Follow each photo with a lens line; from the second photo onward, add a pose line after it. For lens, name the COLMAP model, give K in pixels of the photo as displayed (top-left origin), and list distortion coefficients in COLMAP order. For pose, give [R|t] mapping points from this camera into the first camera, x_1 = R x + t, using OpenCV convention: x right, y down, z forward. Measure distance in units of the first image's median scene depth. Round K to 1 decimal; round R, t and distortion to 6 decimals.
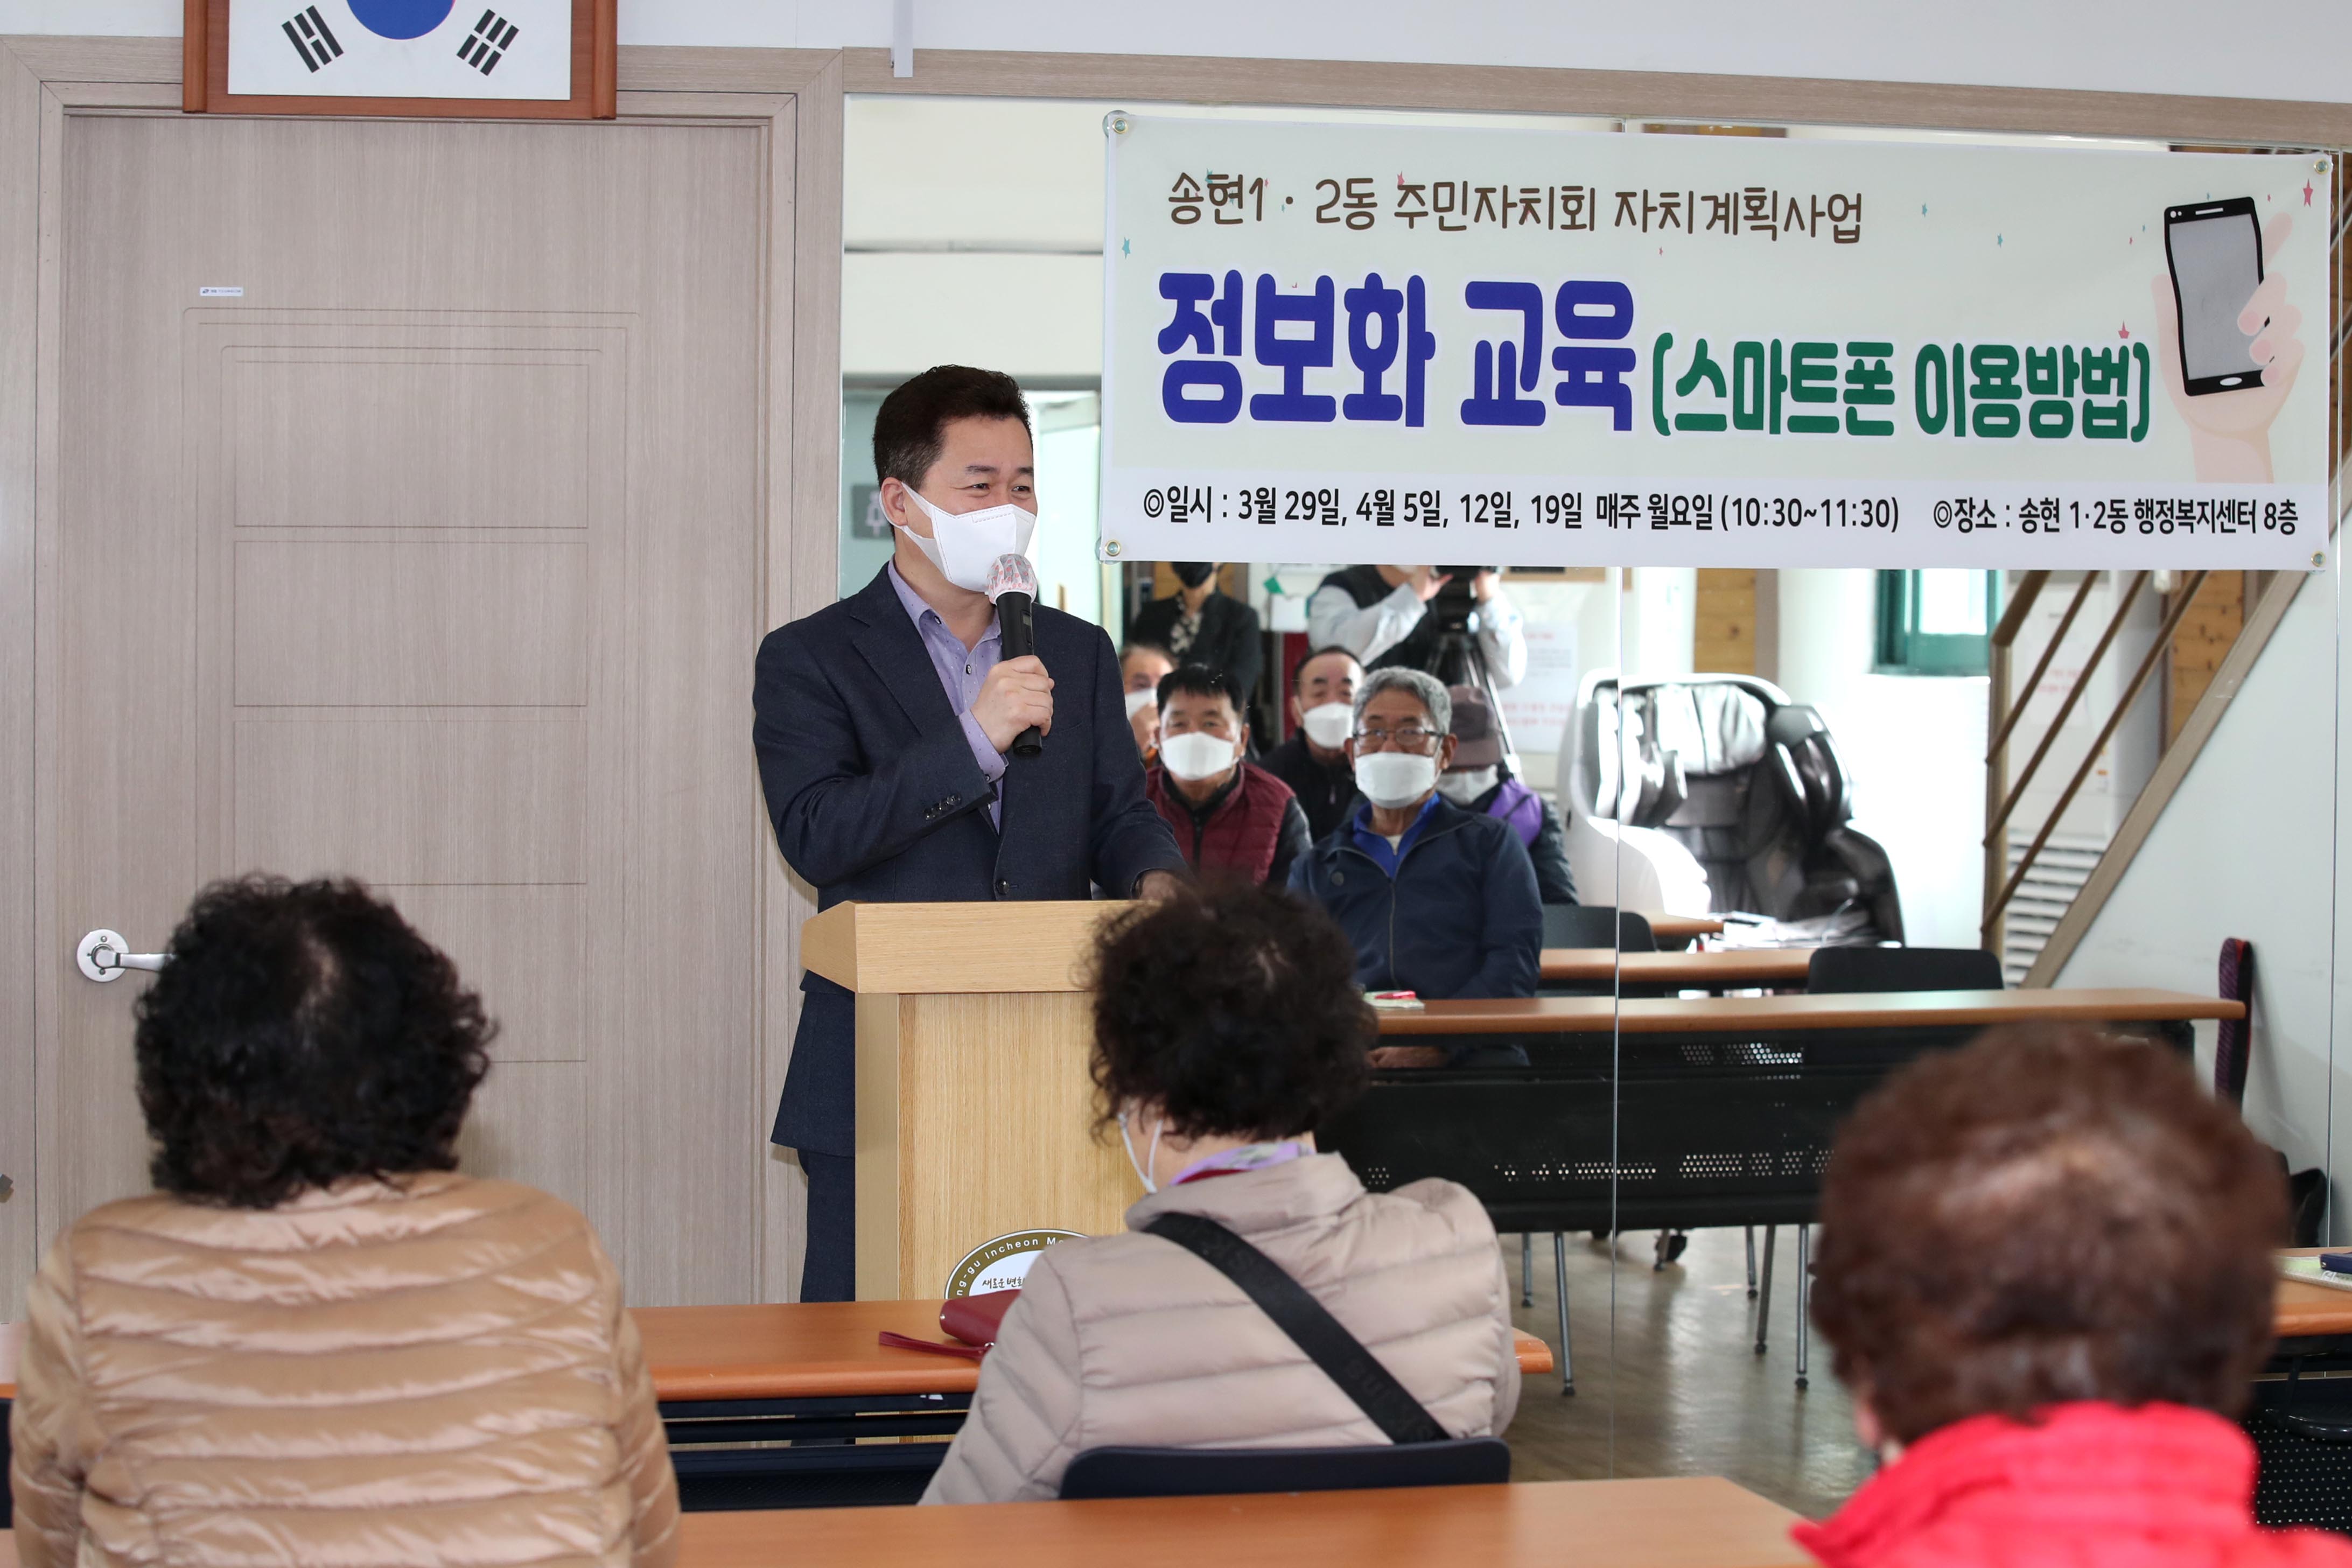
lens RADIAL K [[5296.8, 0, 1176.0], [0, 5296.8, 784.0], [0, 0, 1]] dist [-0.272010, -0.187659]
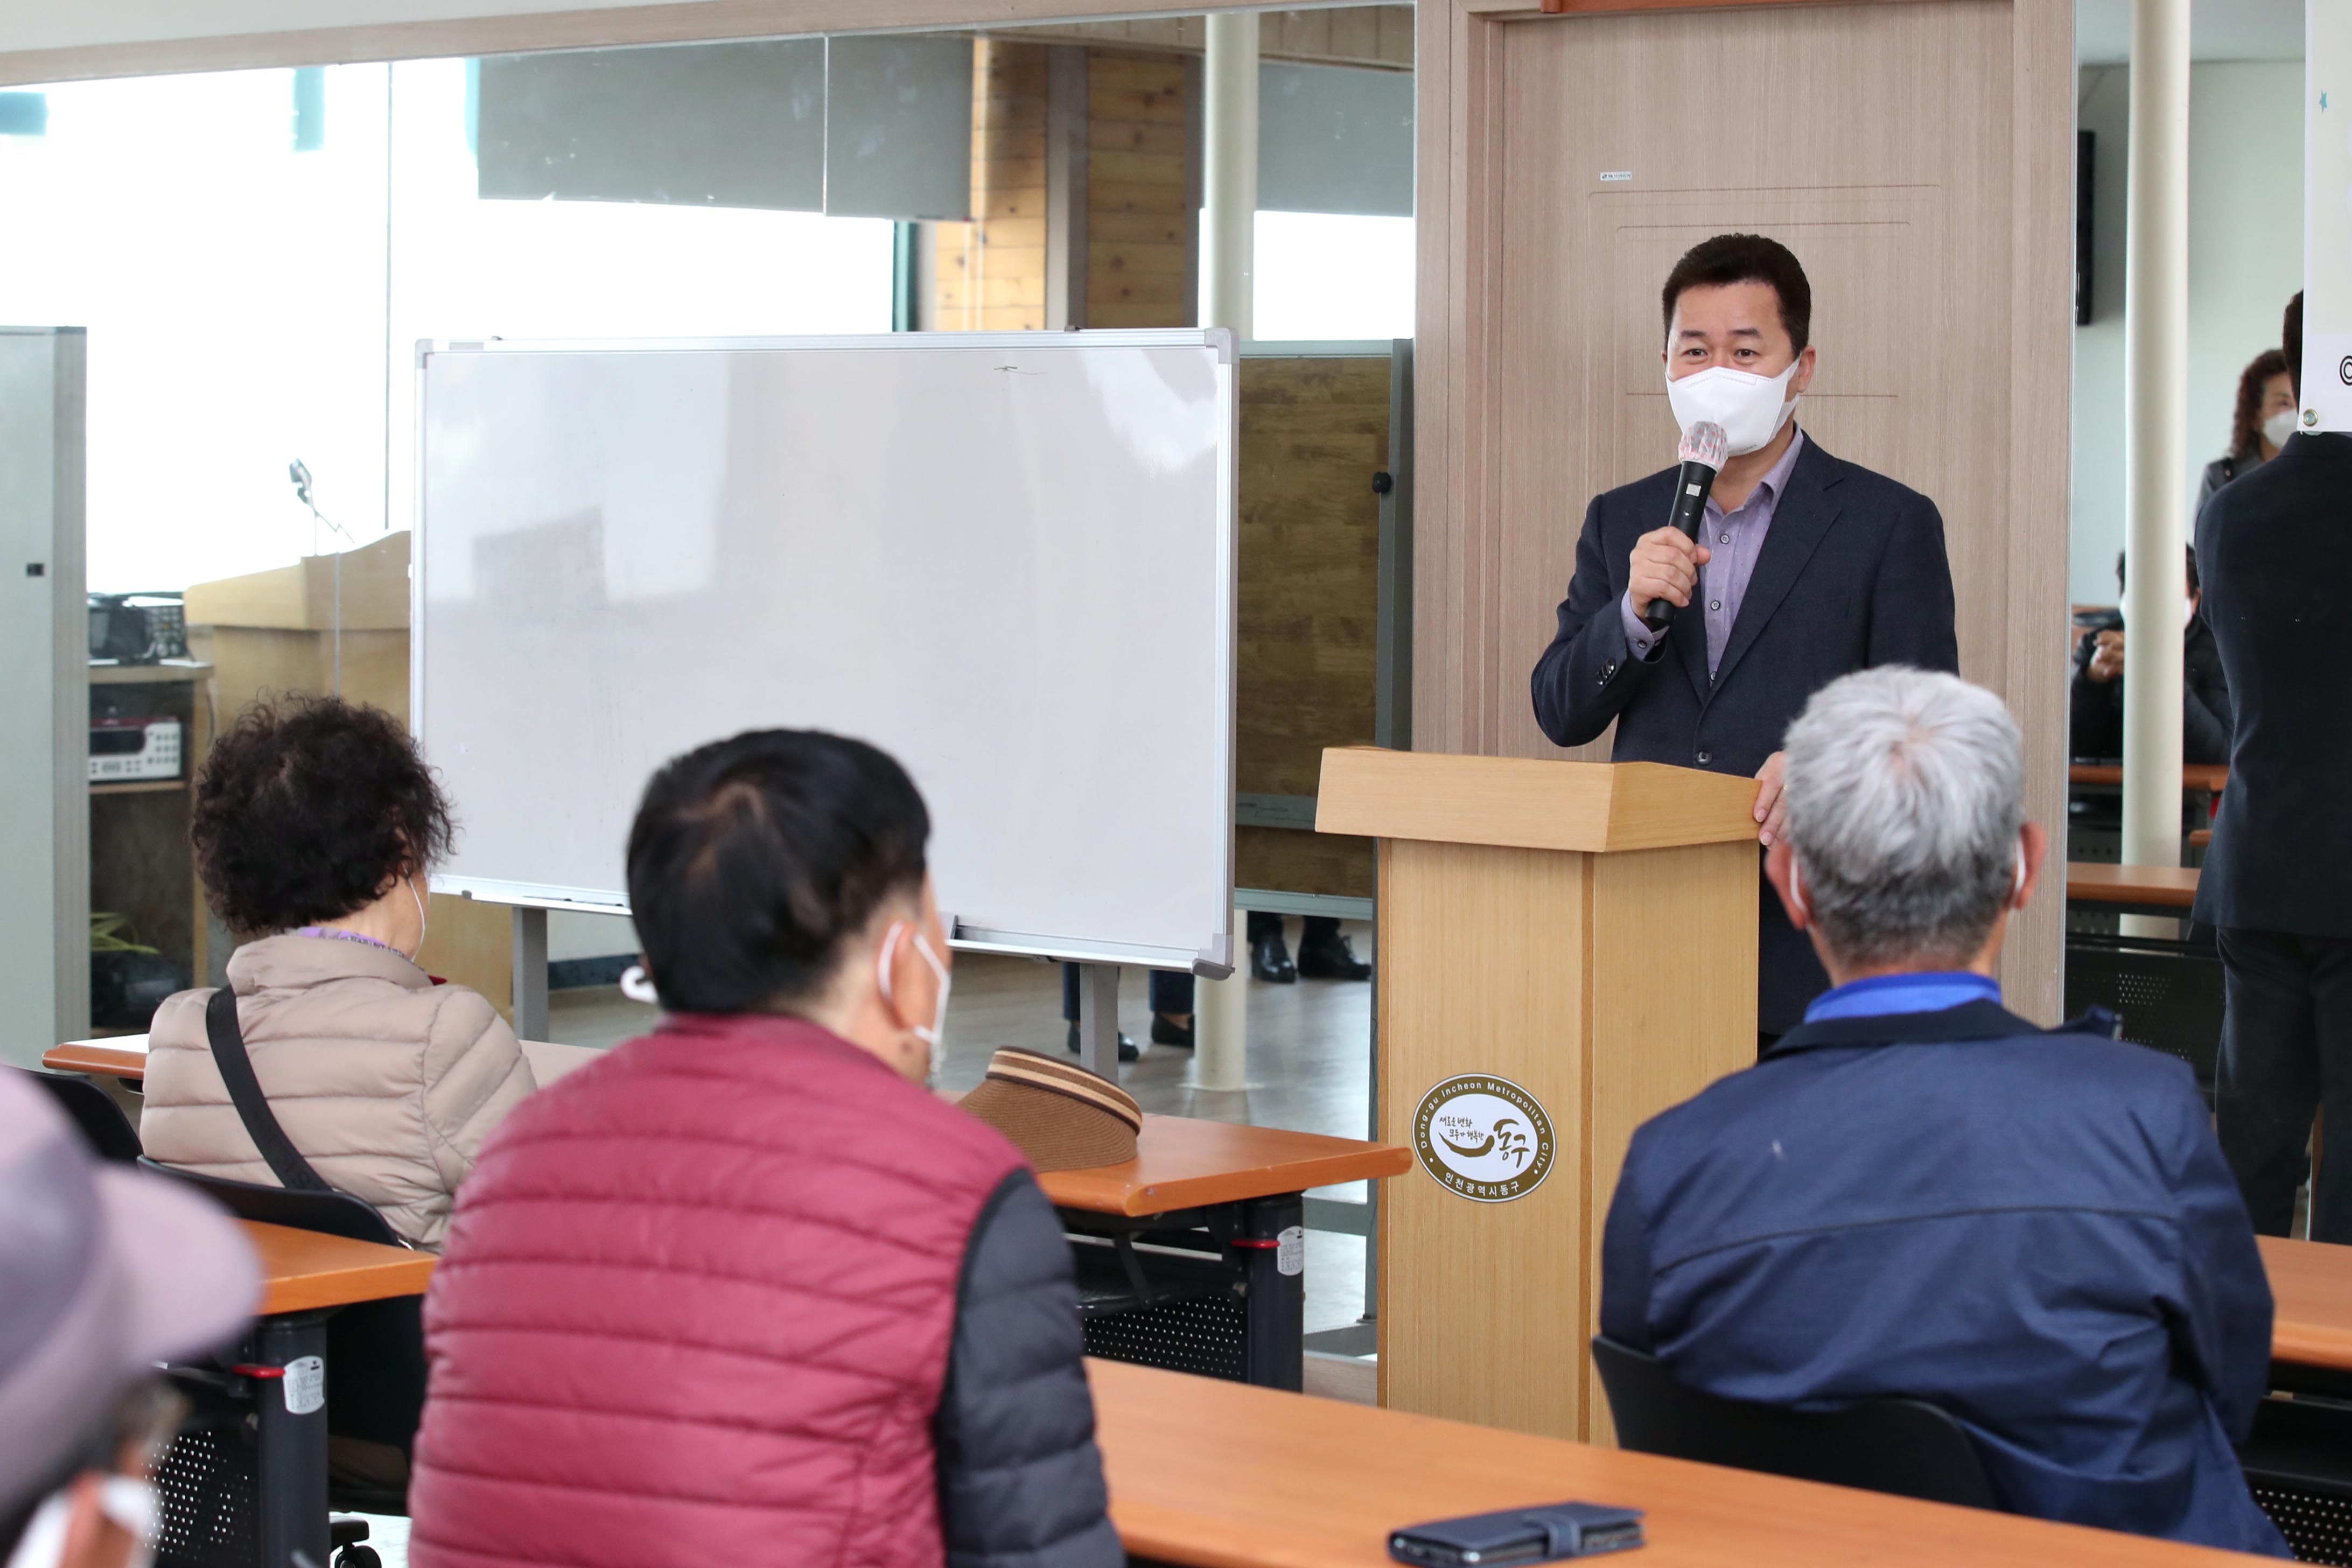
lens RADIAL K [[5296.8, 0, 1176.0], [0, 5296.8, 784.0], [0, 0, 1]] dist [-0.272010, -0.187659]
pose [[0.544304, 0.057082, -0.836944, 0.651260], [-0.040159, 0.998311, 0.041971, -0.010652], [0.837926, 0.010766, 0.545677, 0.319778]]
